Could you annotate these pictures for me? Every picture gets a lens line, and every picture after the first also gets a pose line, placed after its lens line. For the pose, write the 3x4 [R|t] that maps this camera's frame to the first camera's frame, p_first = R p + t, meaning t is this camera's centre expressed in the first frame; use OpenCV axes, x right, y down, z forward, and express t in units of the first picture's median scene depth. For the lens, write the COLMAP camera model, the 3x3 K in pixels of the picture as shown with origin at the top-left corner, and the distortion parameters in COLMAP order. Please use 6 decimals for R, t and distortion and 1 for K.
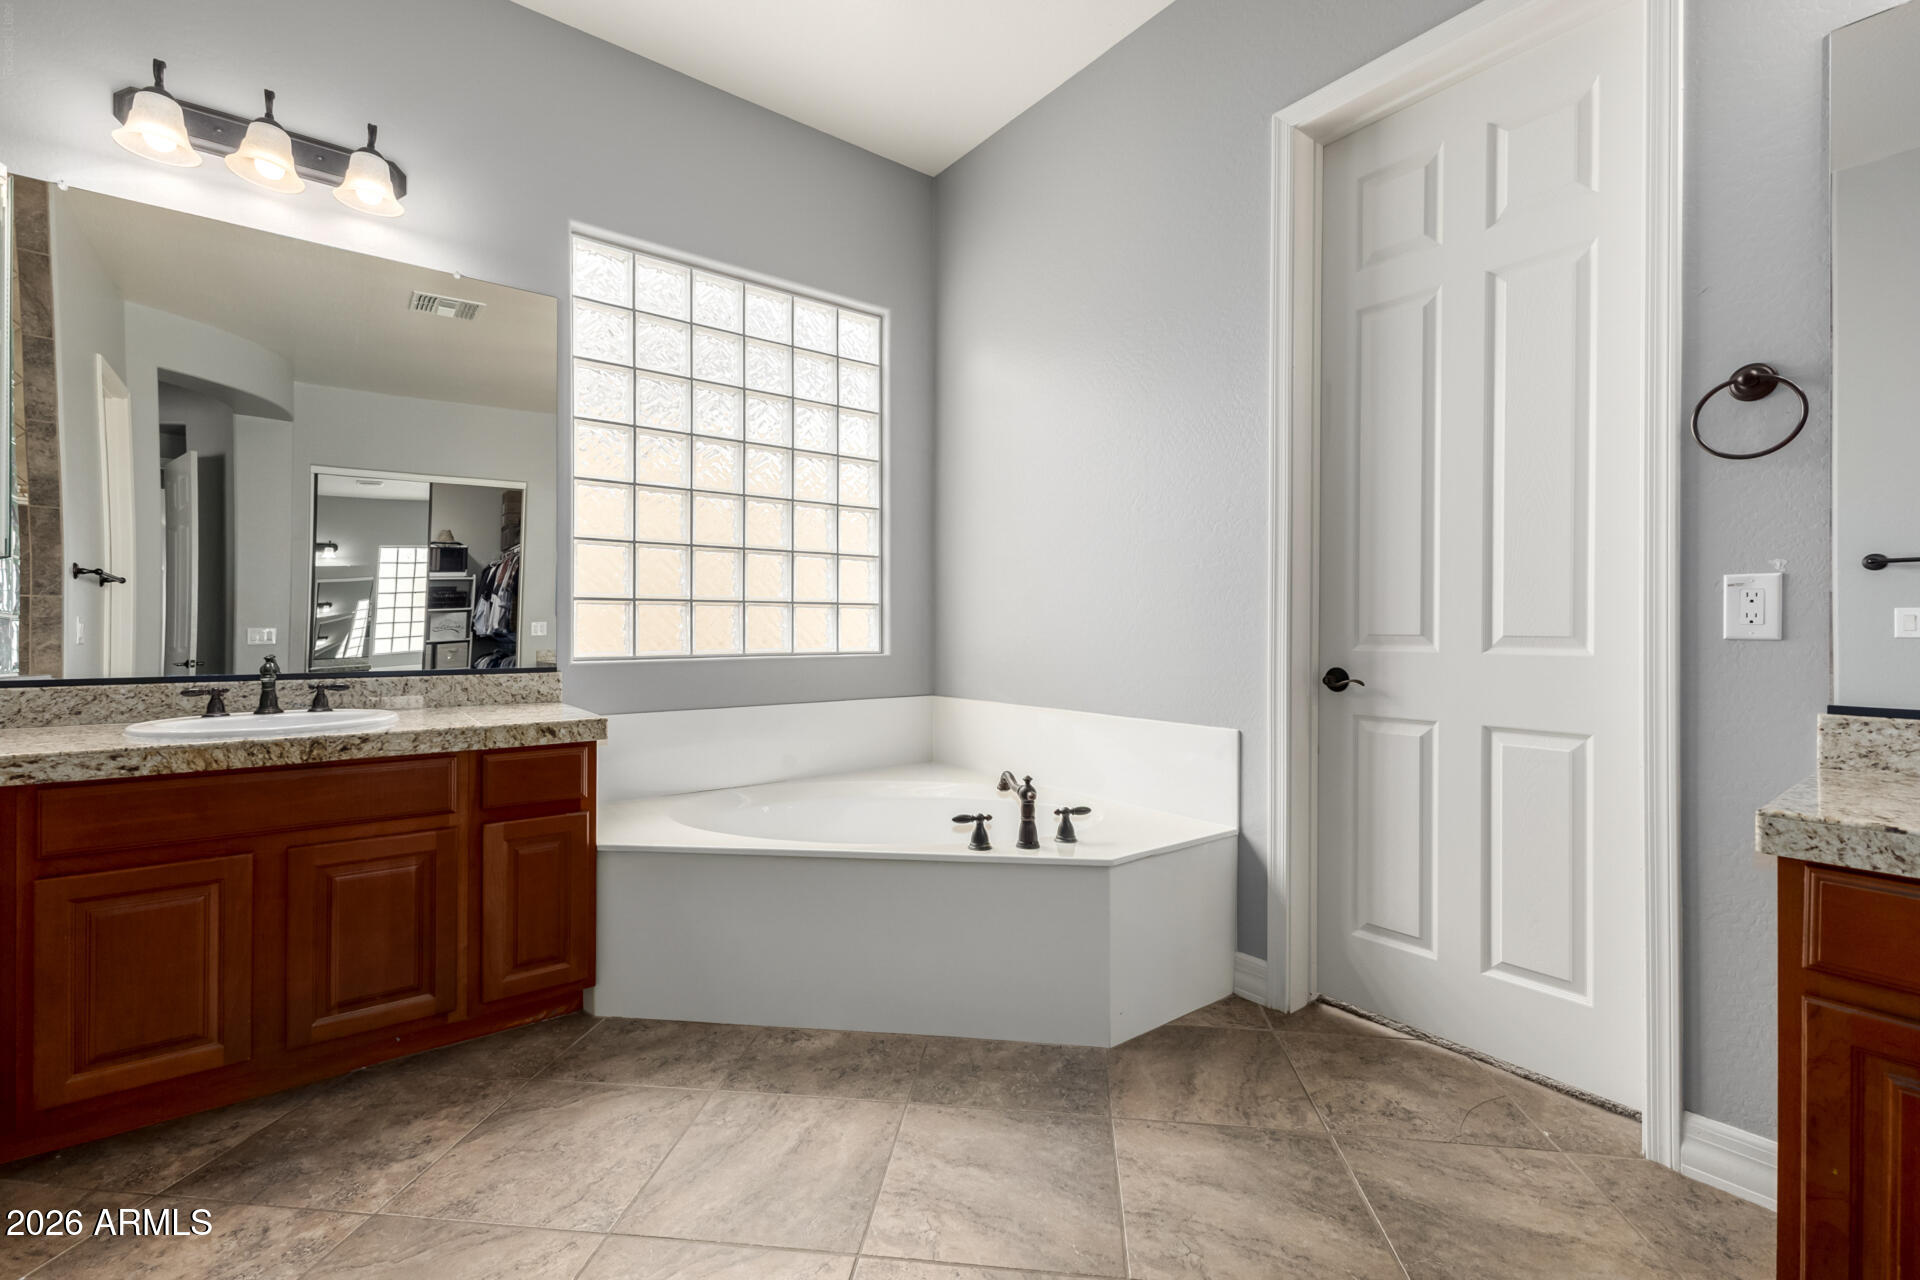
lens RADIAL K [[843.1, 0, 965.9], [0, 843.1, 622.8], [0, 0, 1]] dist [0.006551, -0.001761]
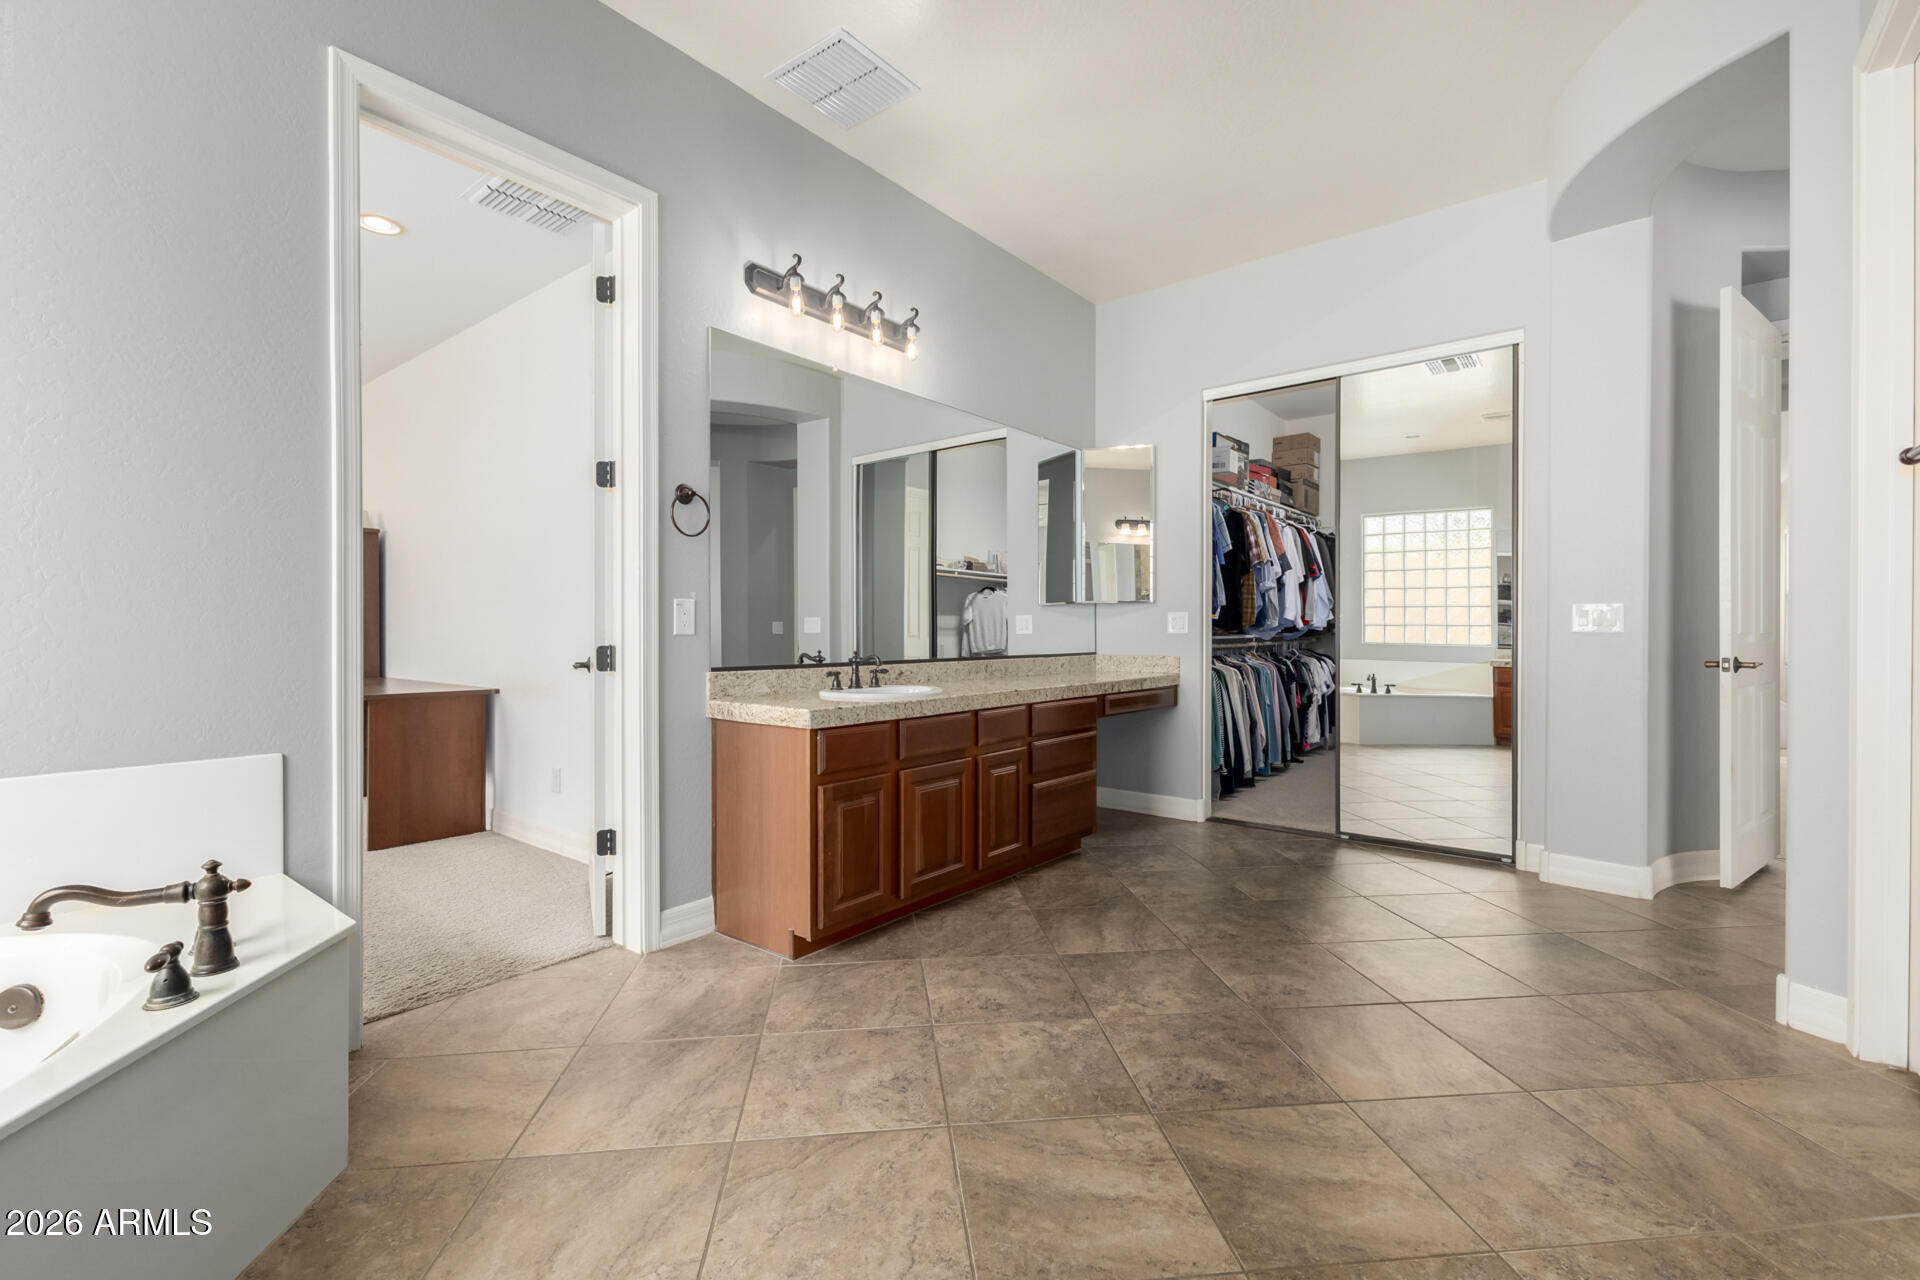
lens RADIAL K [[843.1, 0, 965.0], [0, 843.1, 641.0], [0, 0, 1]] dist [0.006551, -0.001761]
pose [[-0.248455, -0.015062, 0.968526, -0.819029], [-0.003069, 0.999886, 0.014762, 0.003606], [-0.968639, 0.000696, -0.248473, 0.720433]]
